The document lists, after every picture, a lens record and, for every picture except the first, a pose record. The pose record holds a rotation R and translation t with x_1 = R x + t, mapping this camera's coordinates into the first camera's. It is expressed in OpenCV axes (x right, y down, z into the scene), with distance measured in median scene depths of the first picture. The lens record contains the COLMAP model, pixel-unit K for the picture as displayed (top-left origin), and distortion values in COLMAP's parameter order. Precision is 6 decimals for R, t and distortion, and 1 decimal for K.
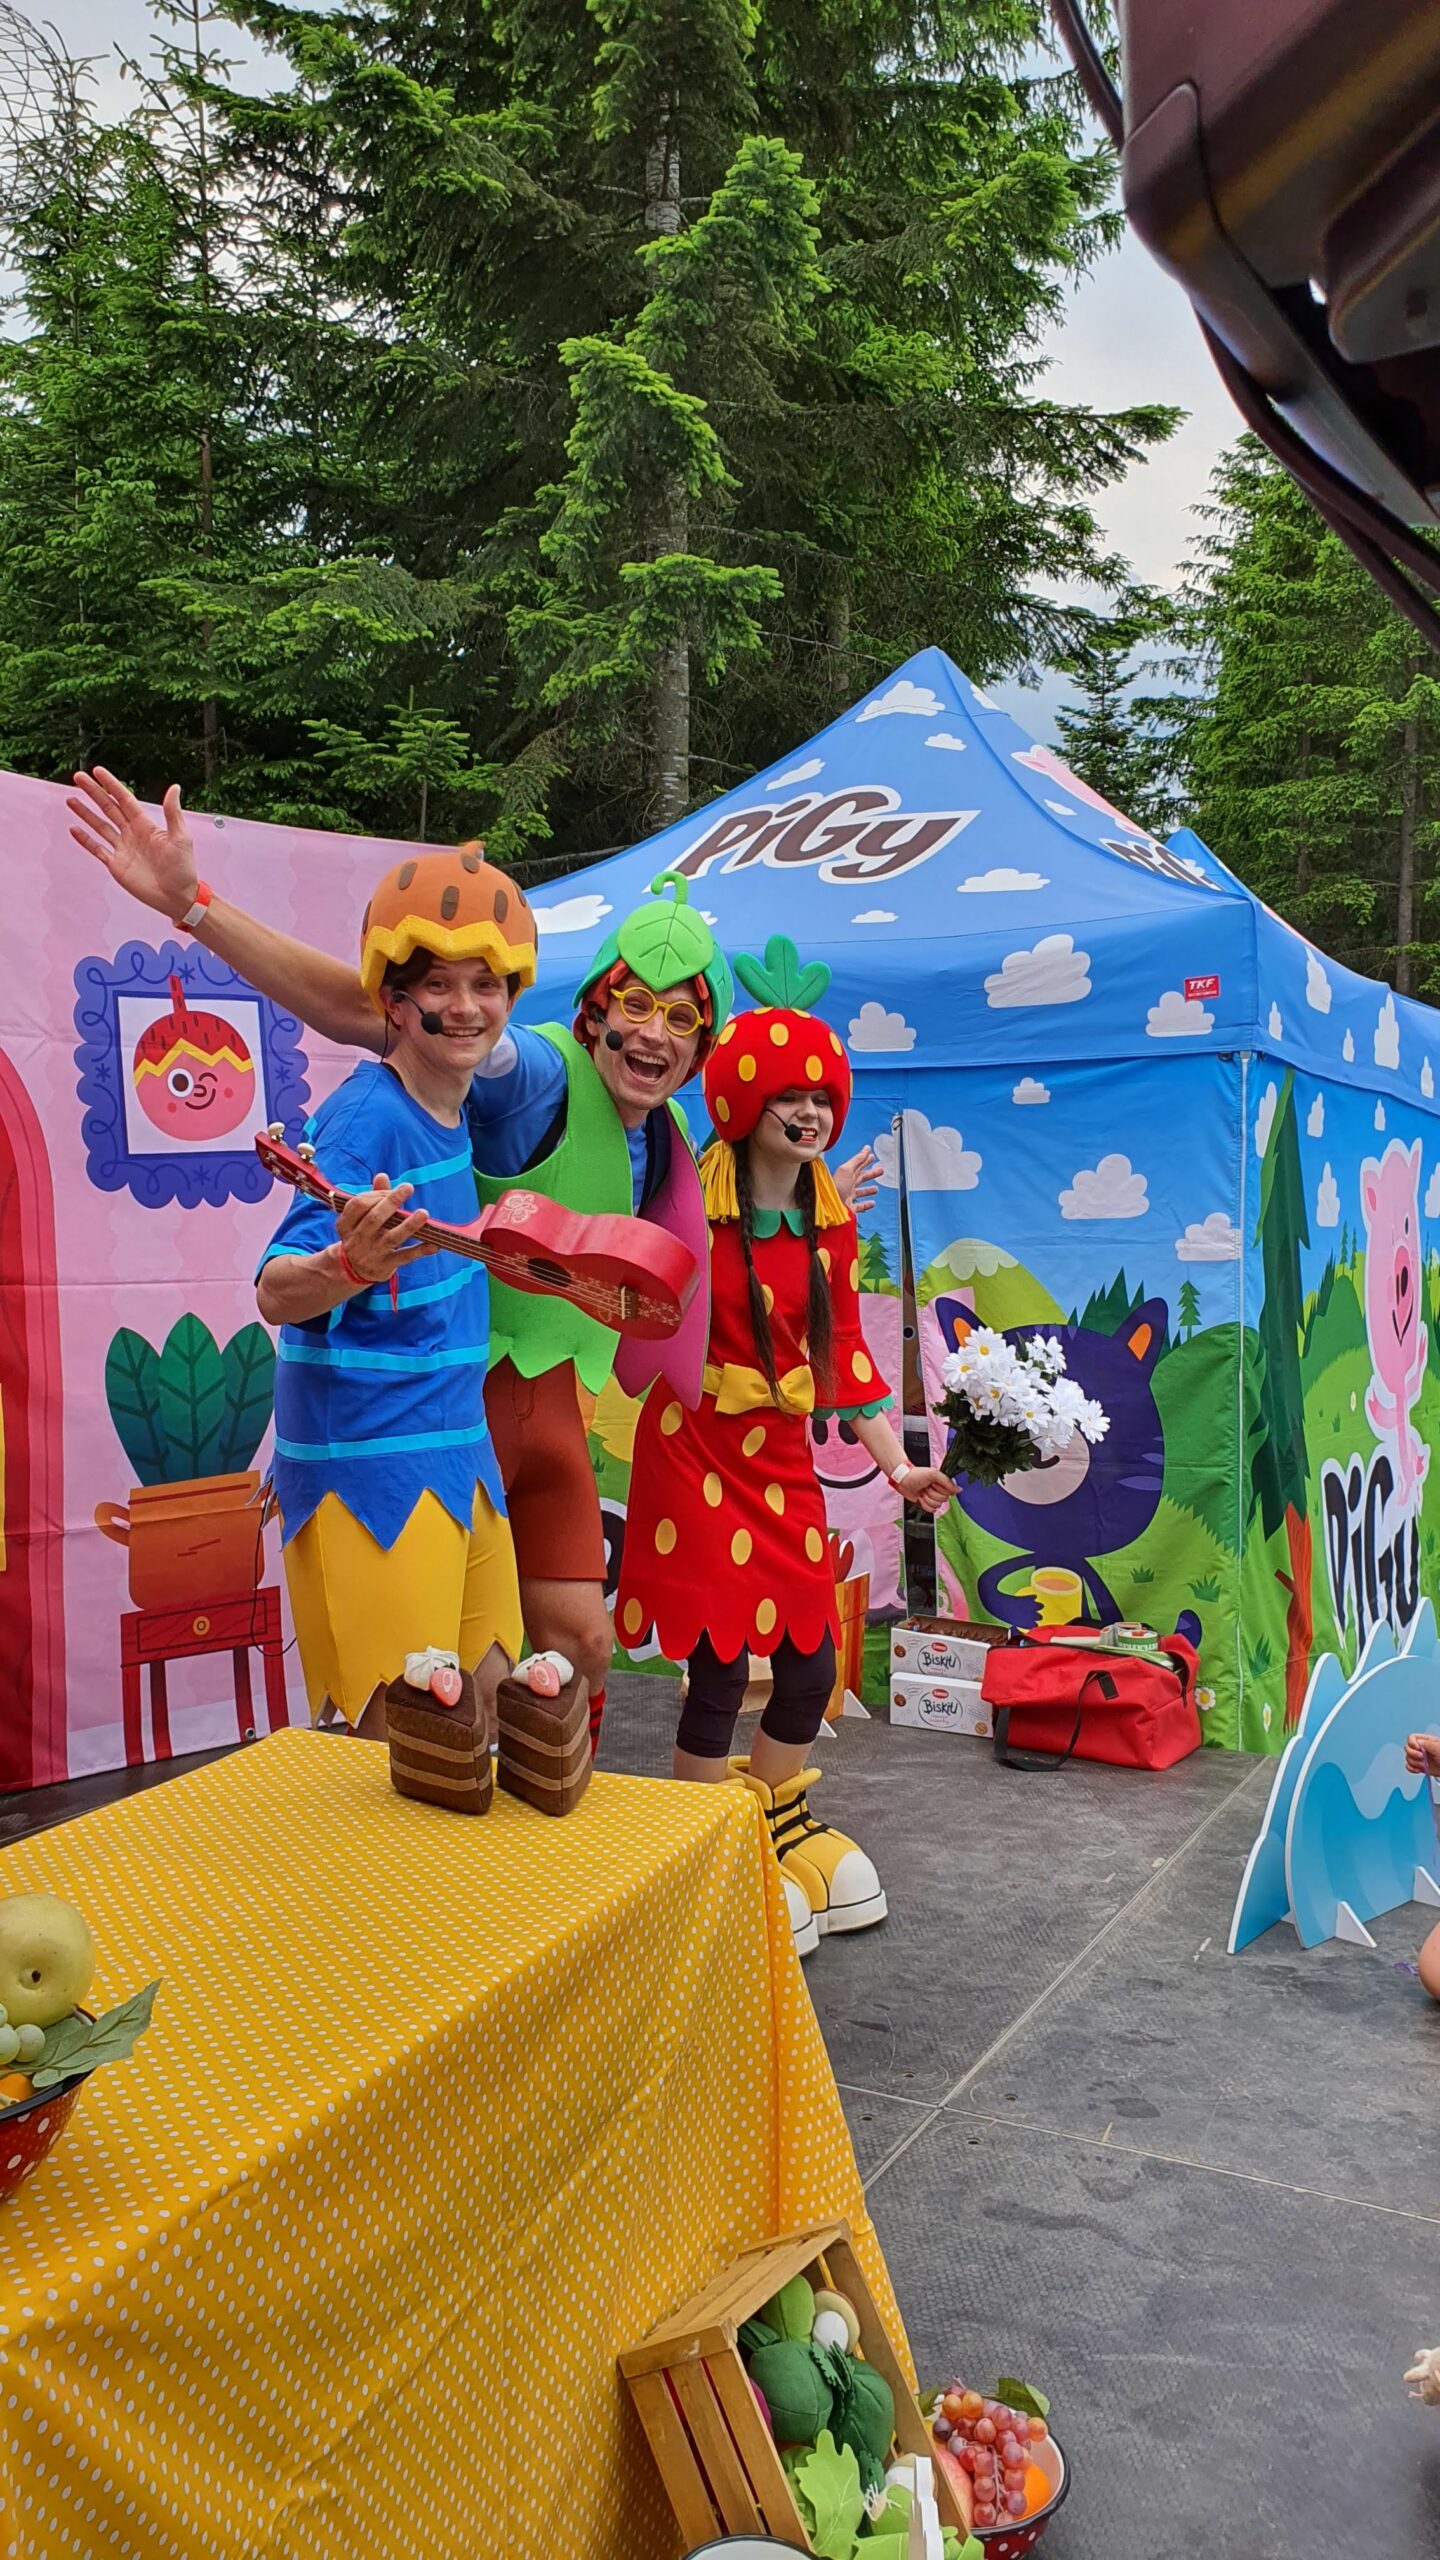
lens RADIAL K [[2049.2, 0, 836.4], [0, 2049.2, 1261.3], [0, 0, 1]] dist [0.018484, 0.008617]
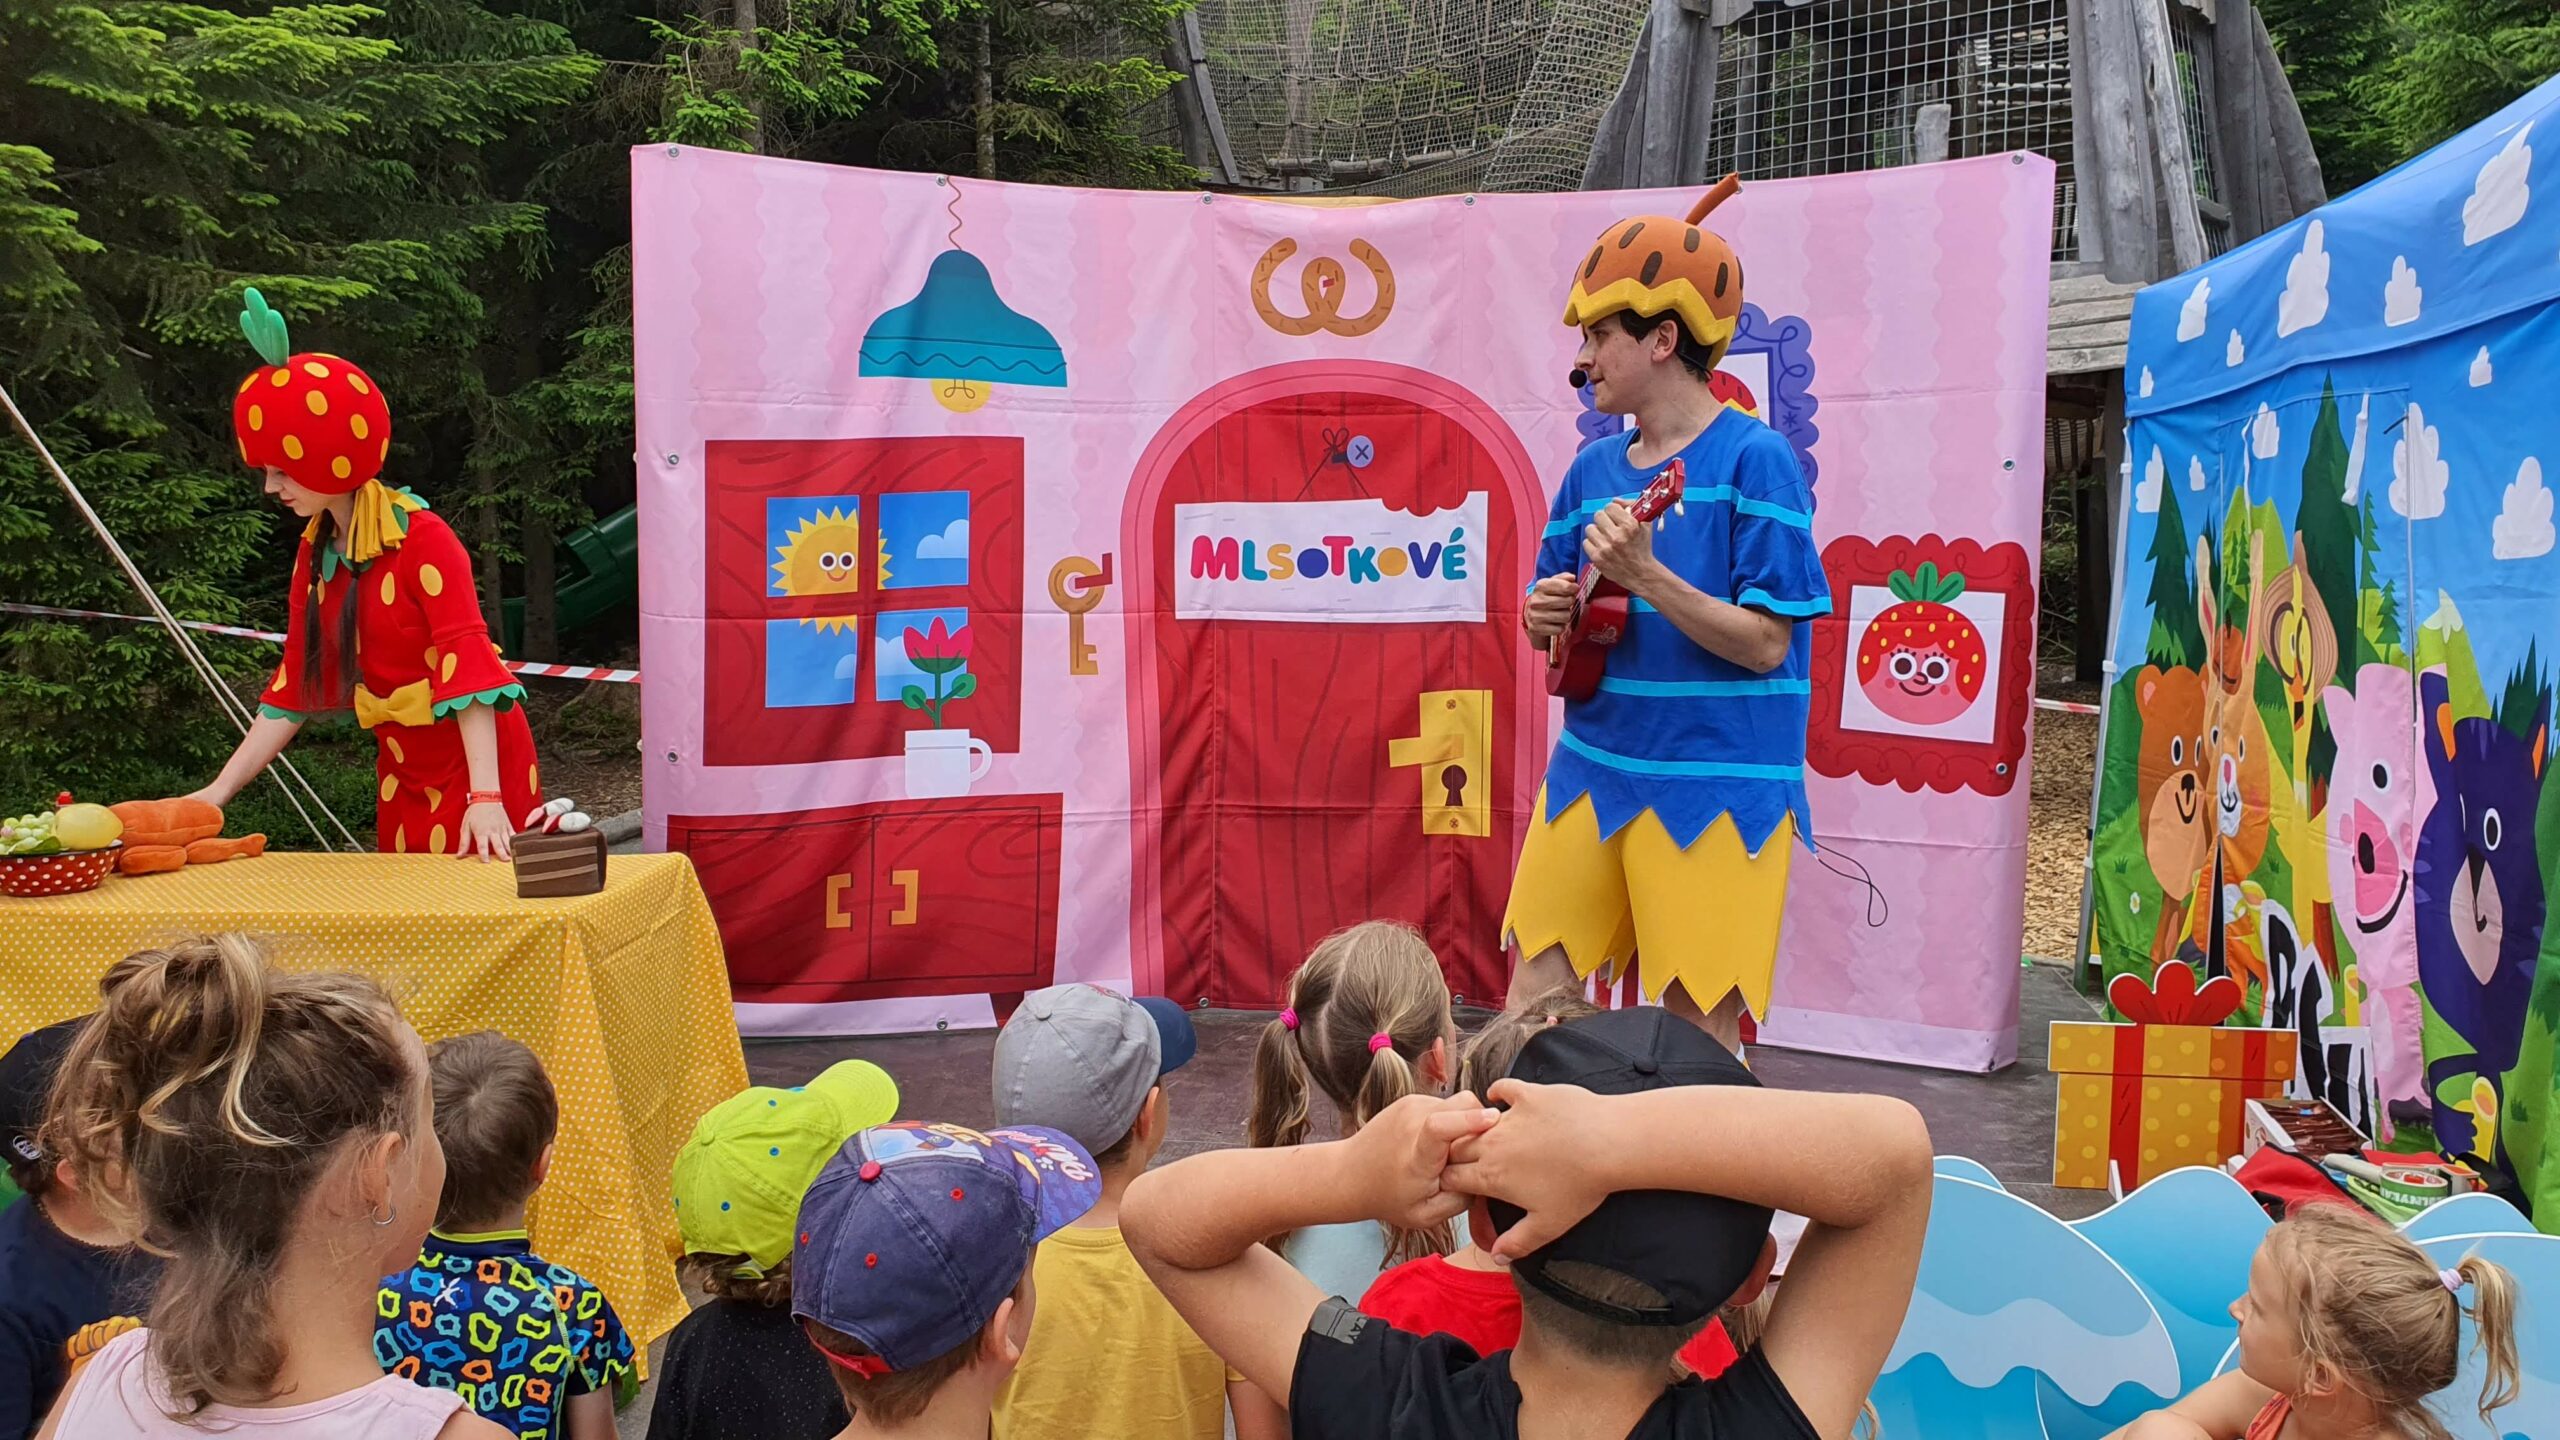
lens RADIAL K [[2049.2, 0, 1265.3], [0, 2049.2, 673.5], [0, 0, 1]] dist [0.018484, 0.008617]
pose [[0.291879, 0.053414, -0.954963, 0.676284], [-0.017384, 0.998571, 0.050540, -0.011097], [0.956297, 0.001849, 0.292391, 0.452513]]
